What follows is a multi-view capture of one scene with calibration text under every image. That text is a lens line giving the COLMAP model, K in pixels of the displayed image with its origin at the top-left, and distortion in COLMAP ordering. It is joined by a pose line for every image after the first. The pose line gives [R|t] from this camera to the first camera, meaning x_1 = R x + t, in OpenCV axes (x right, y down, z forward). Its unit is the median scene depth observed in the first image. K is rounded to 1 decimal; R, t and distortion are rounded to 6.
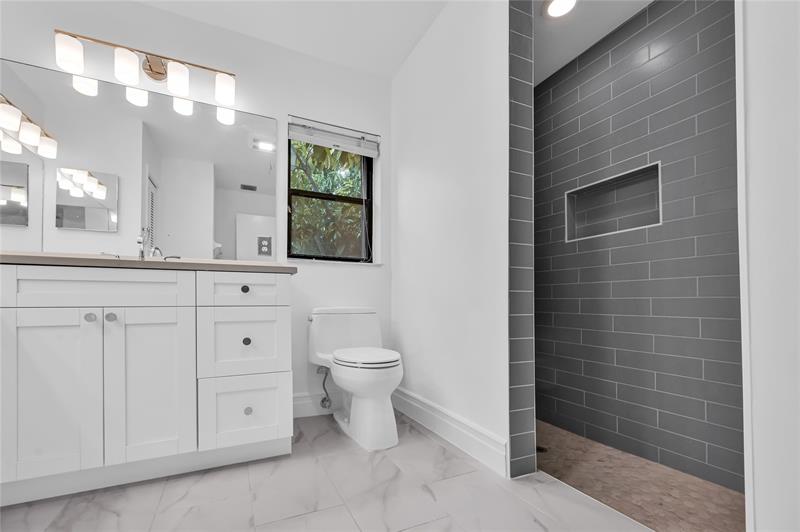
lens RADIAL K [[321.2, 0, 366.1], [0, 321.2, 300.1], [0, 0, 1]] dist [-0.000058, -0.000127]
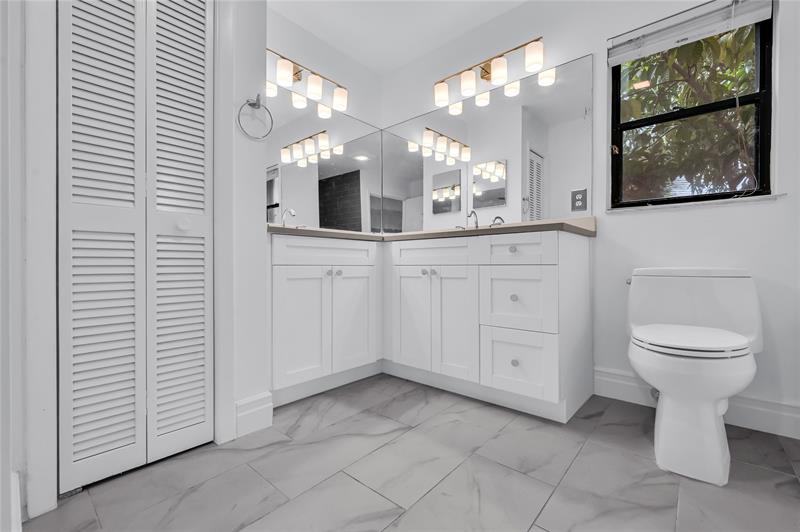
lens RADIAL K [[325.8, 0, 400.0], [0, 325.8, 266.0], [0, 0, 1]] dist [0.000719, -0.000001]
pose [[0.453940, 0.005157, -0.891018, 0.318313], [0.012502, 0.999848, 0.012156, 0.003078], [0.890945, -0.016658, 0.453806, 0.128036]]
